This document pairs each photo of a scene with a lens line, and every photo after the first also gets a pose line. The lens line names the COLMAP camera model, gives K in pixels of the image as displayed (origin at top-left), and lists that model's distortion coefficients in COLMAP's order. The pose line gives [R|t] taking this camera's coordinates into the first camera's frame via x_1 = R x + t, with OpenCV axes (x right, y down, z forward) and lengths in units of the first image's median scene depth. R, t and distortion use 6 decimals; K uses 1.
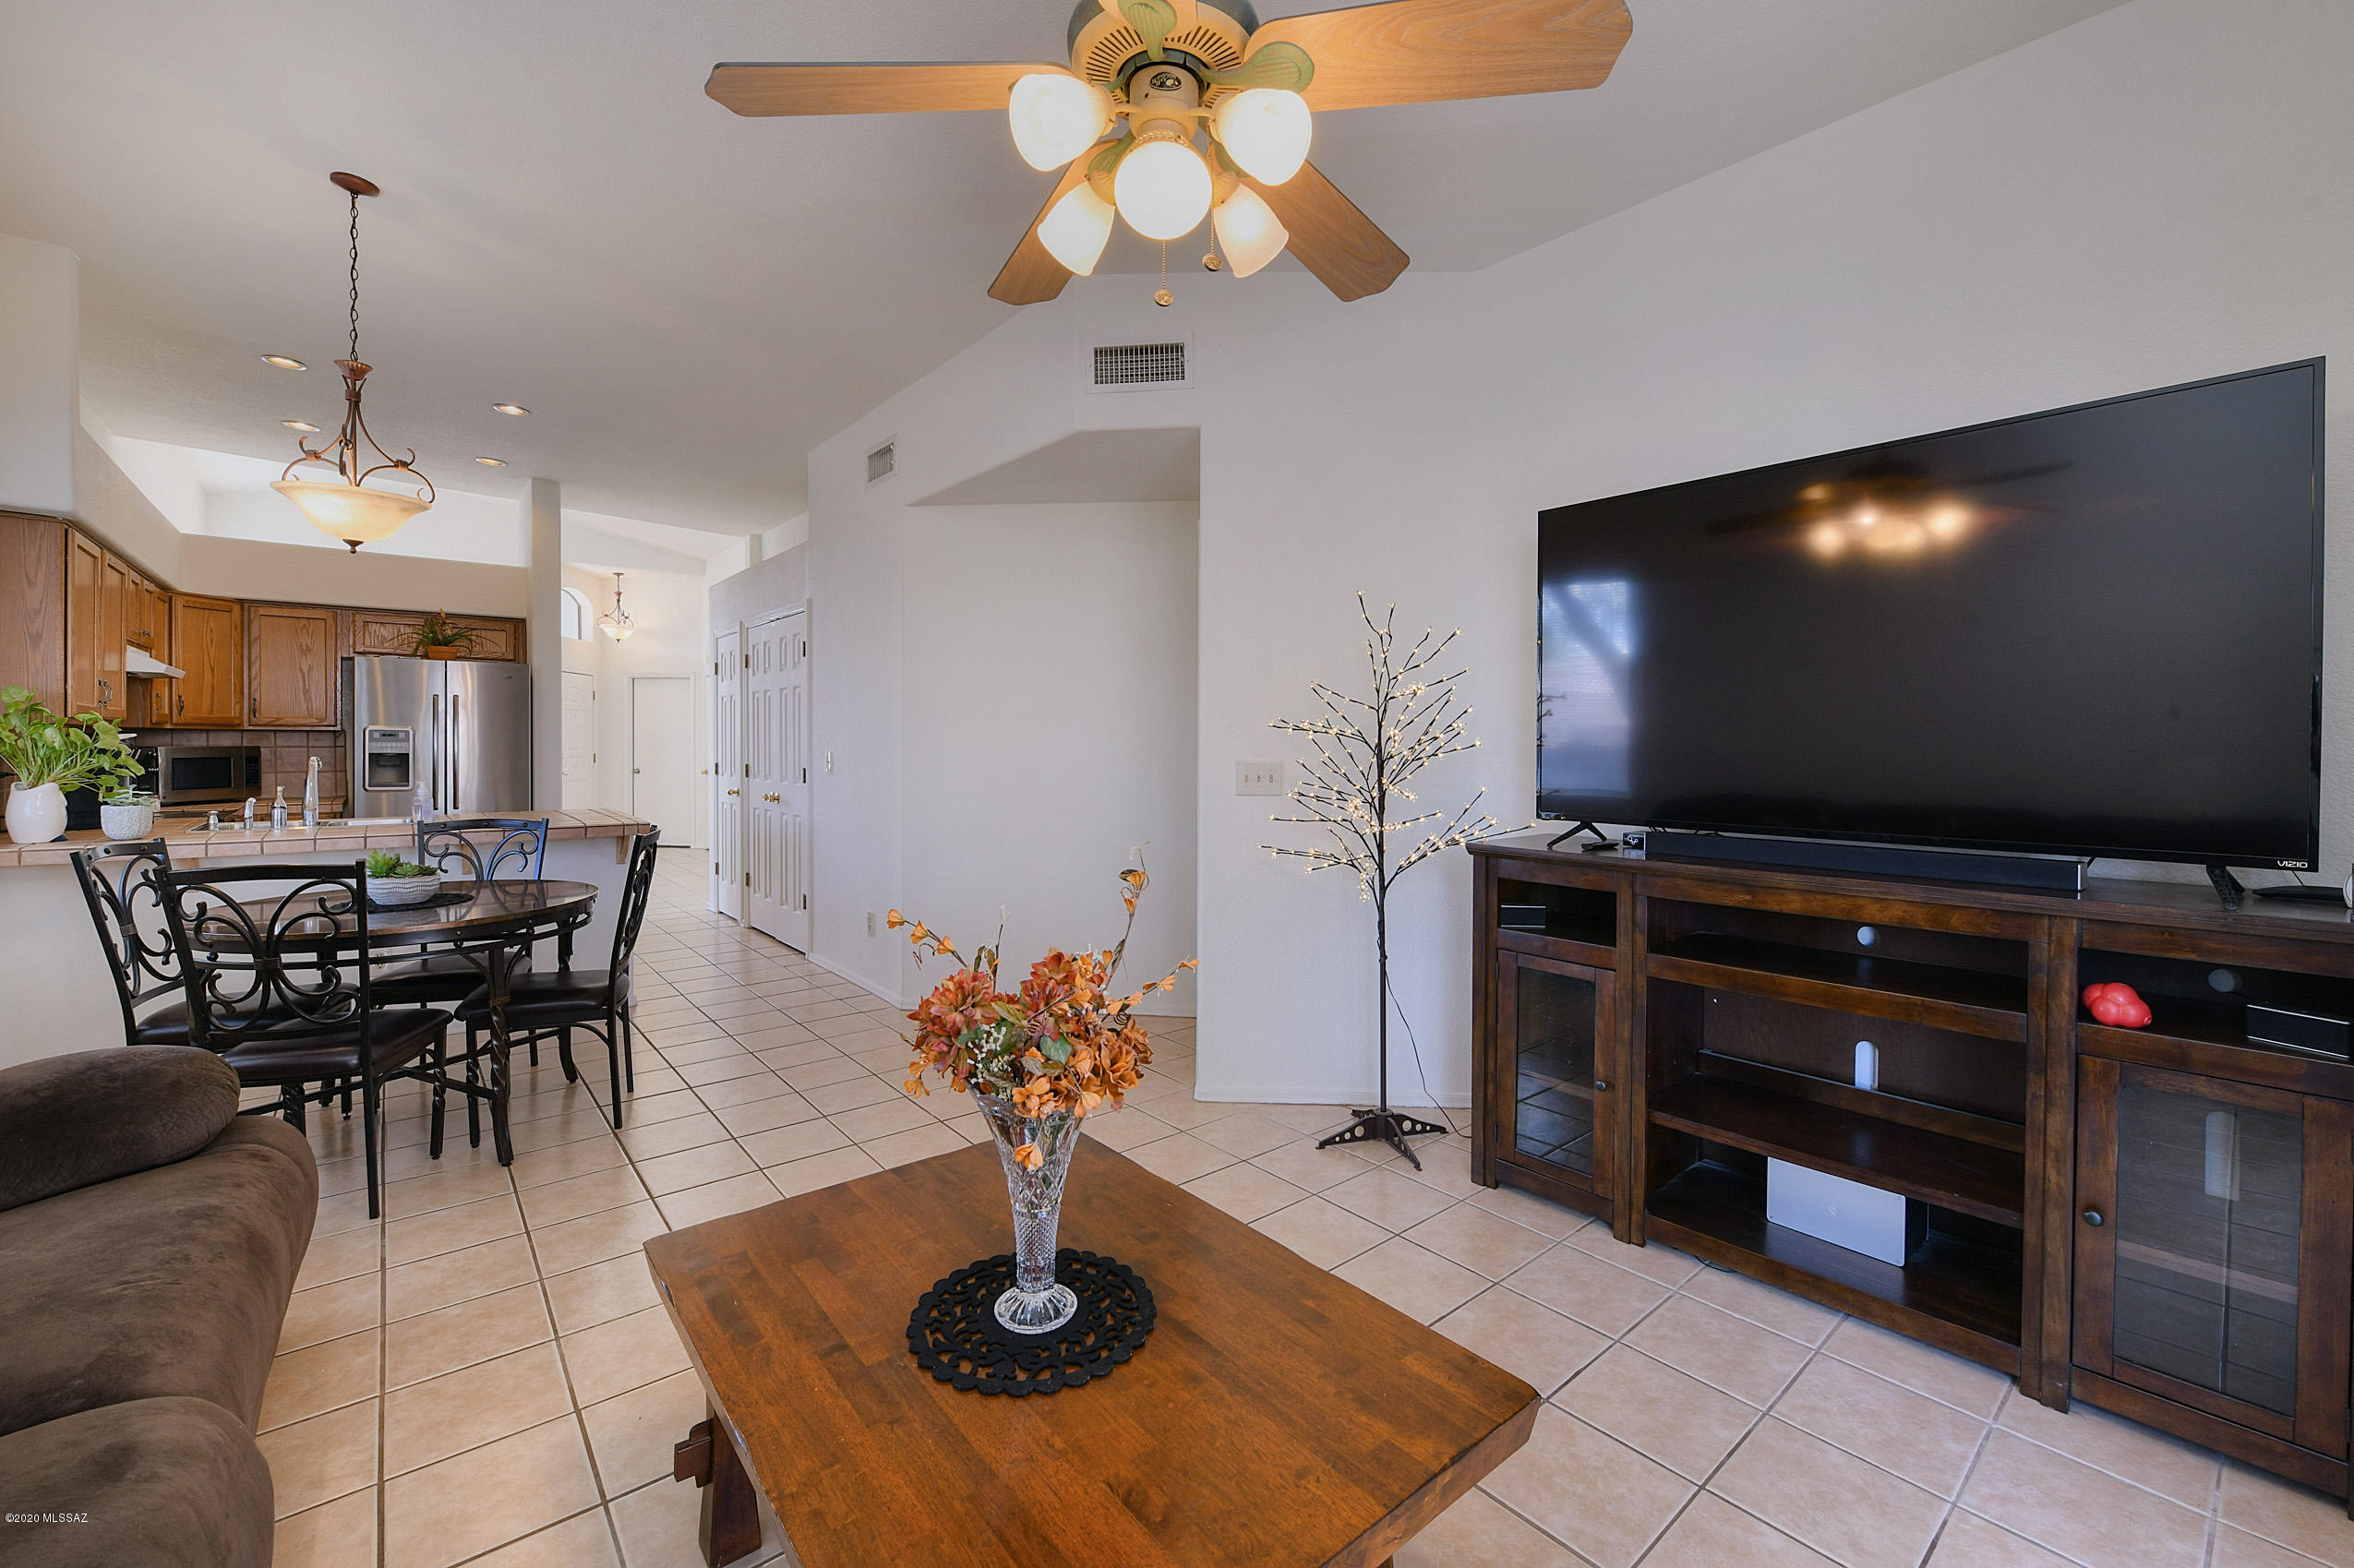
lens RADIAL K [[965.2, 0, 1184.5], [0, 965.2, 756.4], [0, 0, 1]] dist [-0.000950, -0.000379]
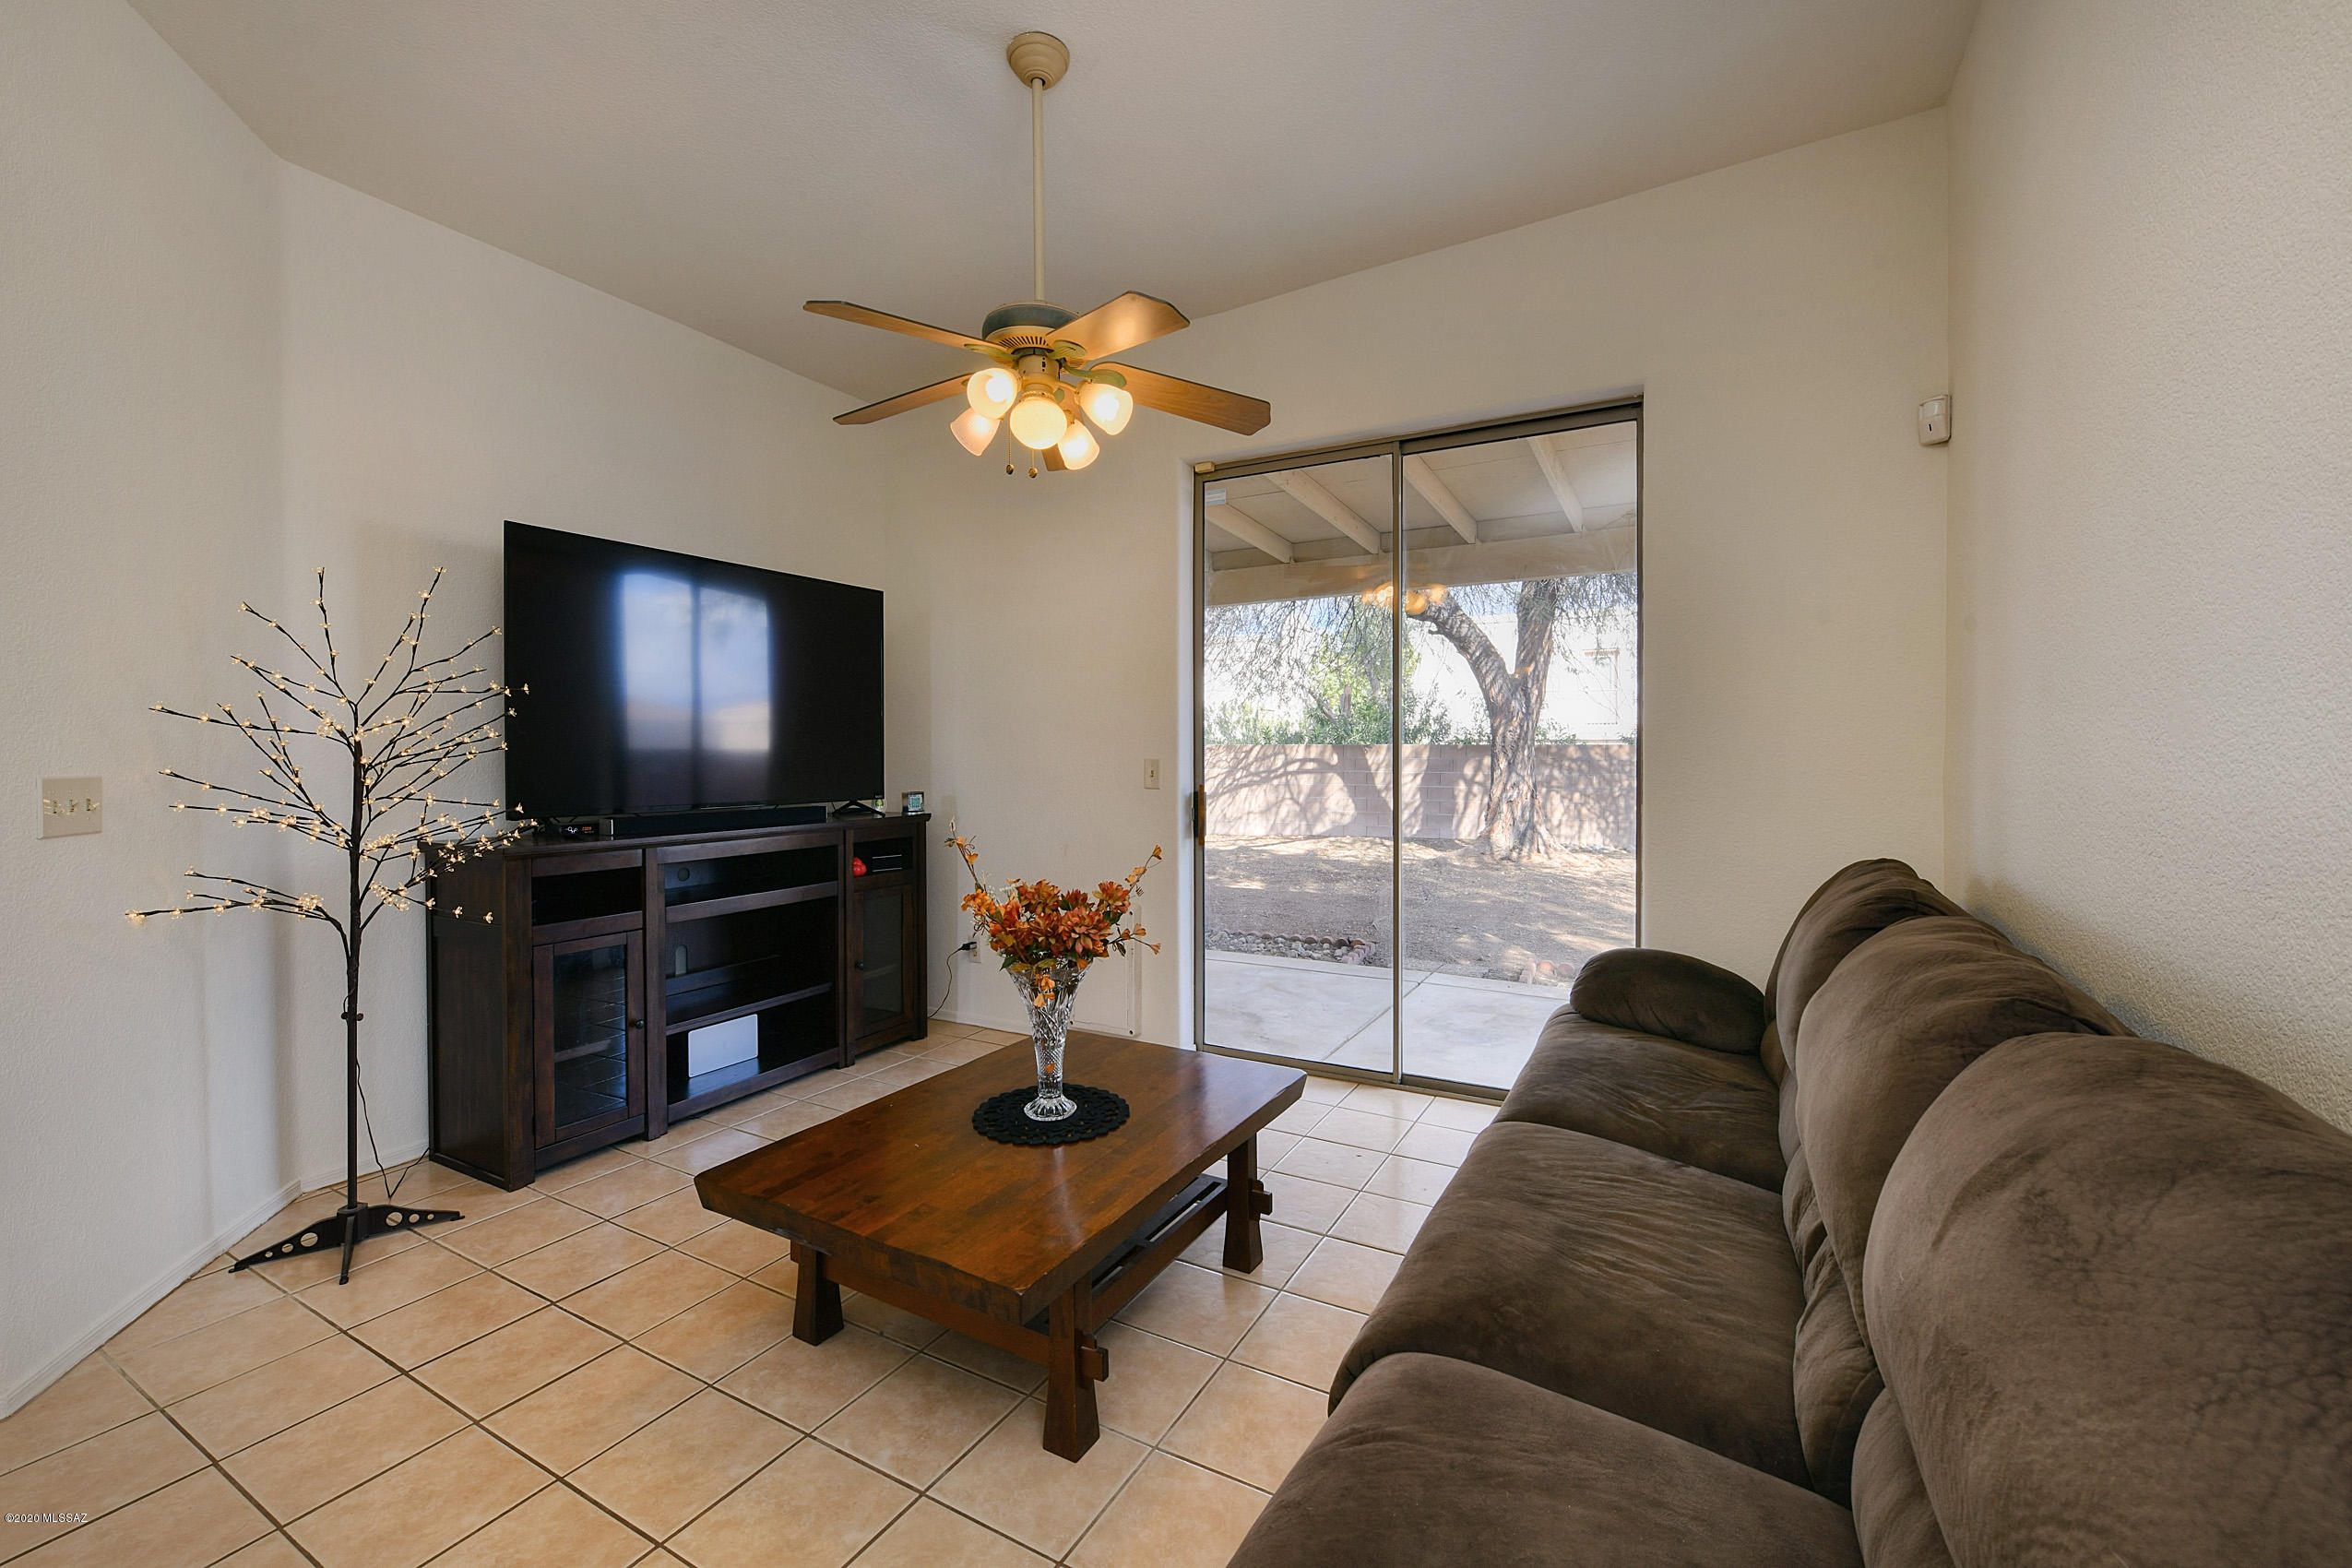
lens RADIAL K [[964.5, 0, 1183.5], [0, 964.5, 756.4], [0, 0, 1]] dist [-0.000950, -0.000379]
pose [[-0.364867, -0.004089, 0.931050, -1.019964], [0.012941, 0.999871, 0.009463, -0.005940], [-0.930970, 0.015502, -0.364768, 0.826351]]
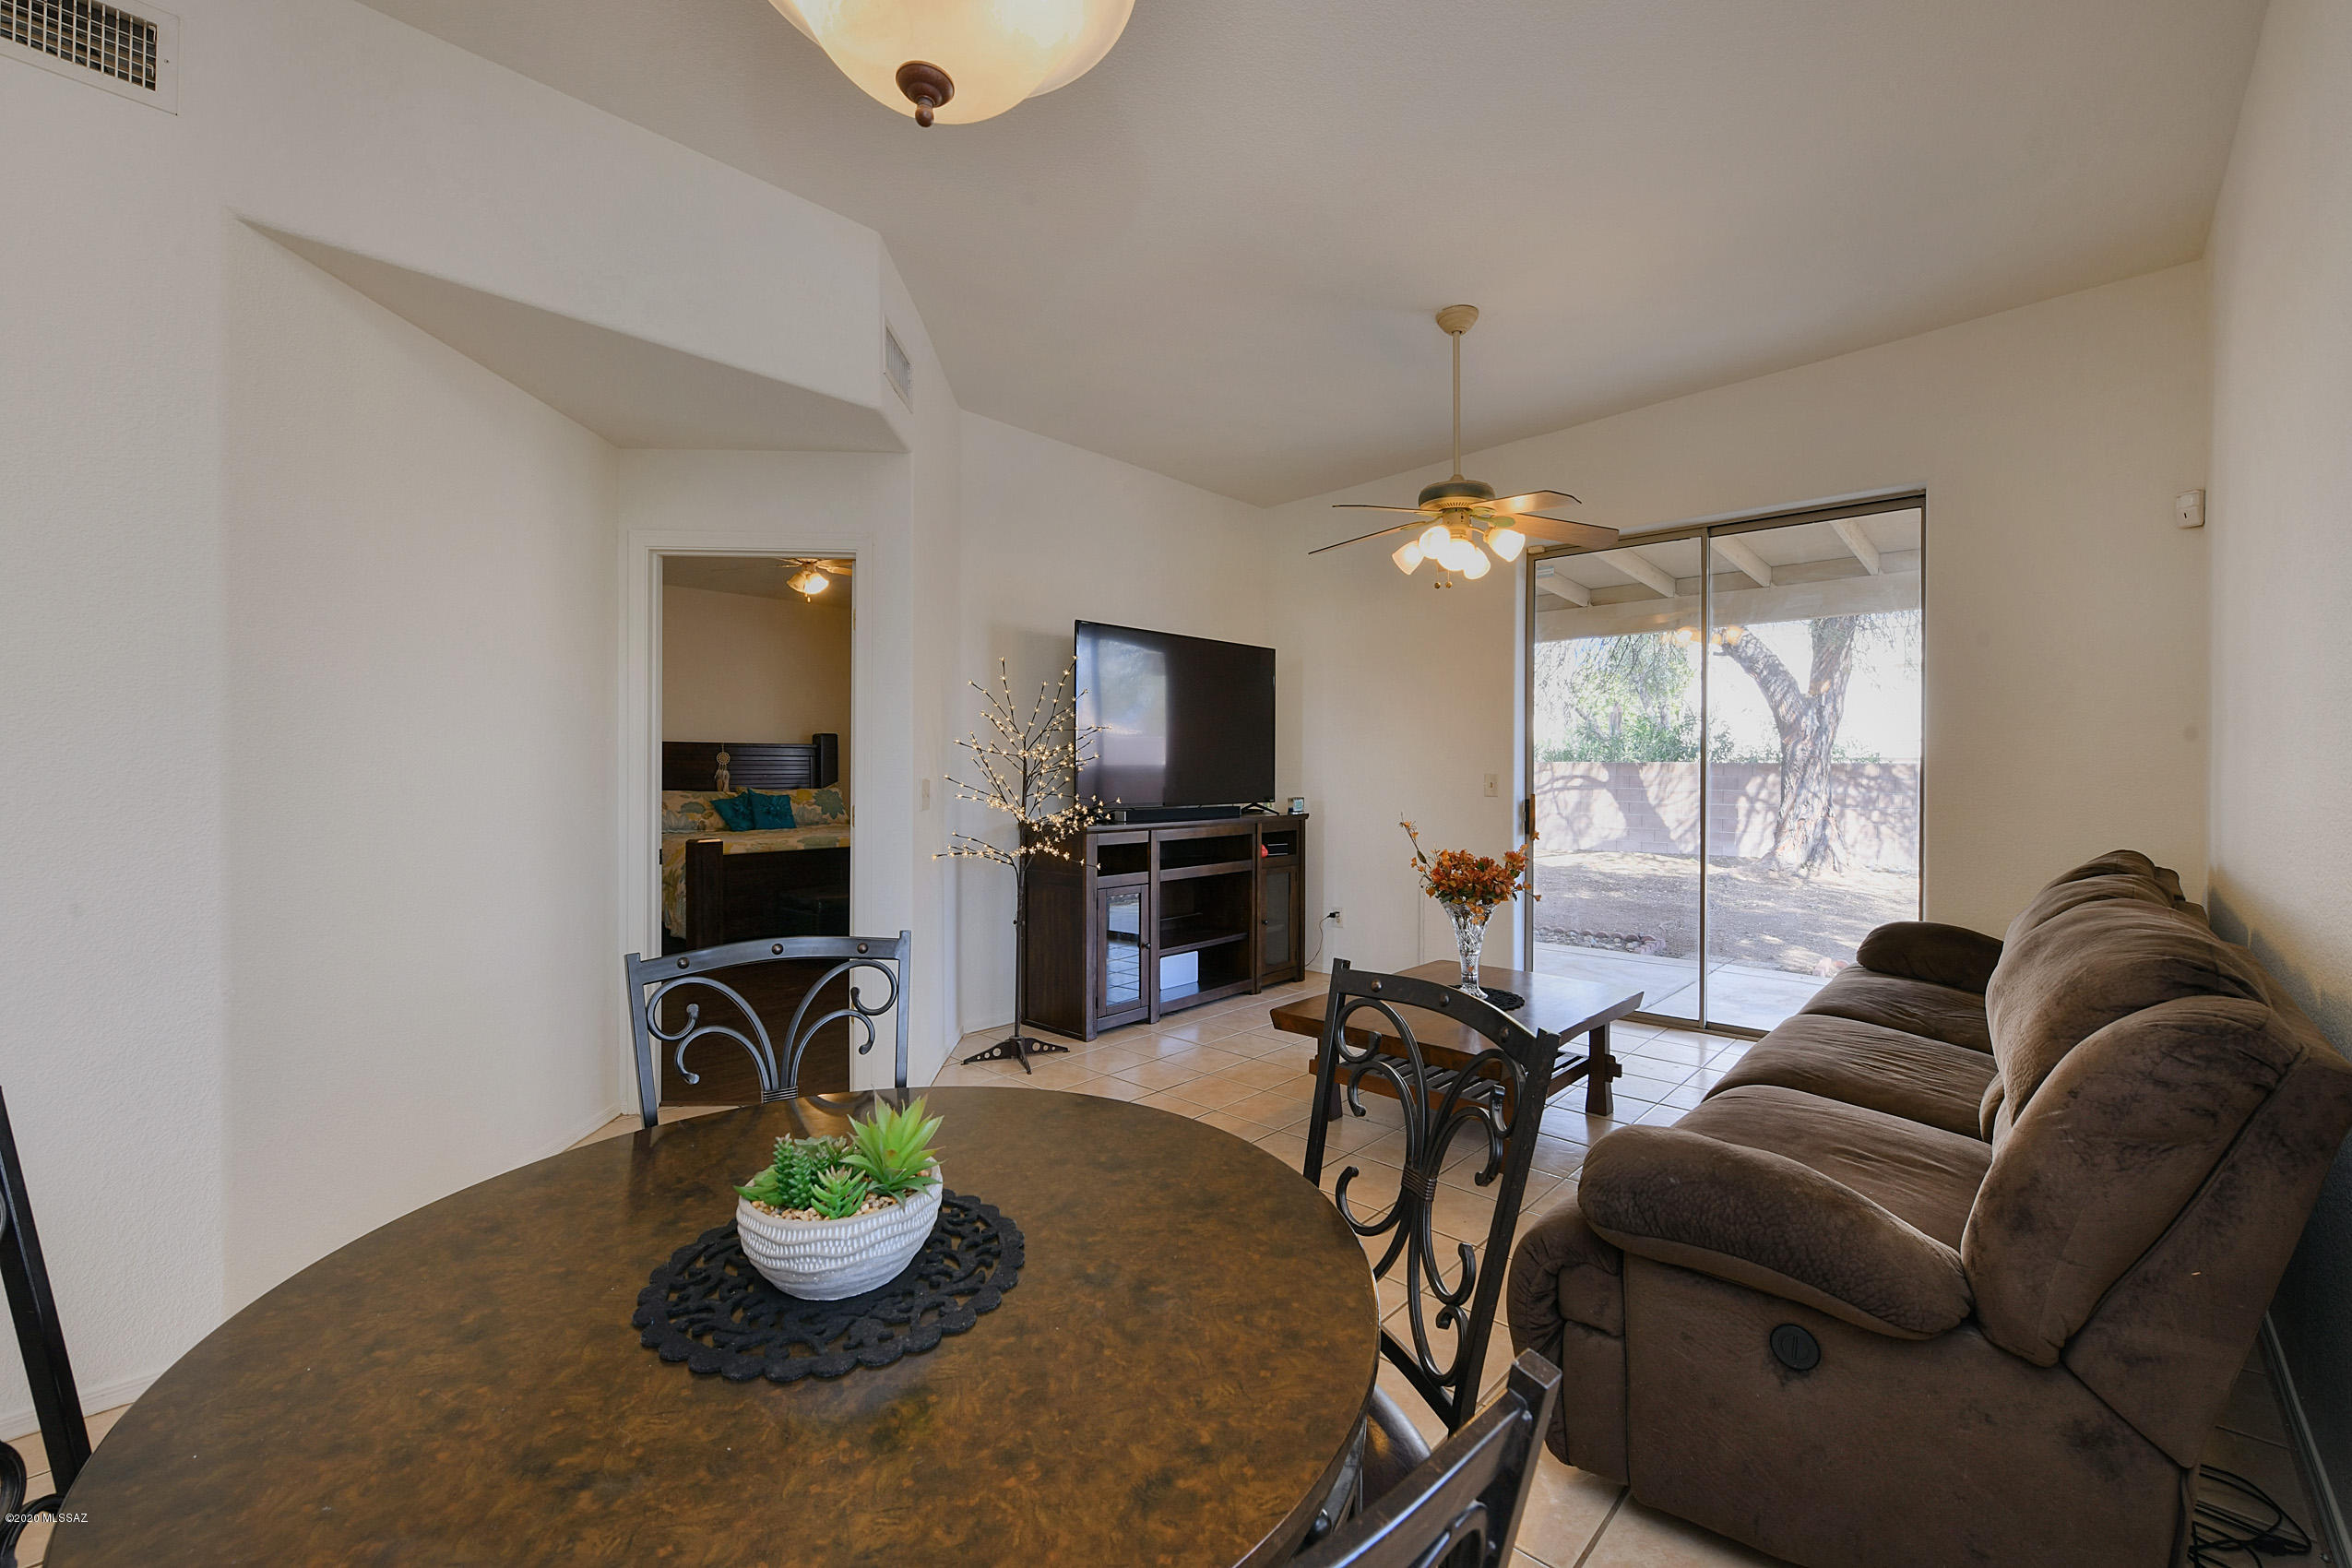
lens RADIAL K [[932.7, 0, 1176.0], [0, 932.7, 768.5], [0, 0, 1]] dist [-0.006949, -0.000228]
pose [[-0.107948, -0.003892, 0.994149, -1.439096], [0.006144, 0.999971, 0.004582, -0.013134], [-0.994138, 0.006603, -0.107921, 1.184279]]
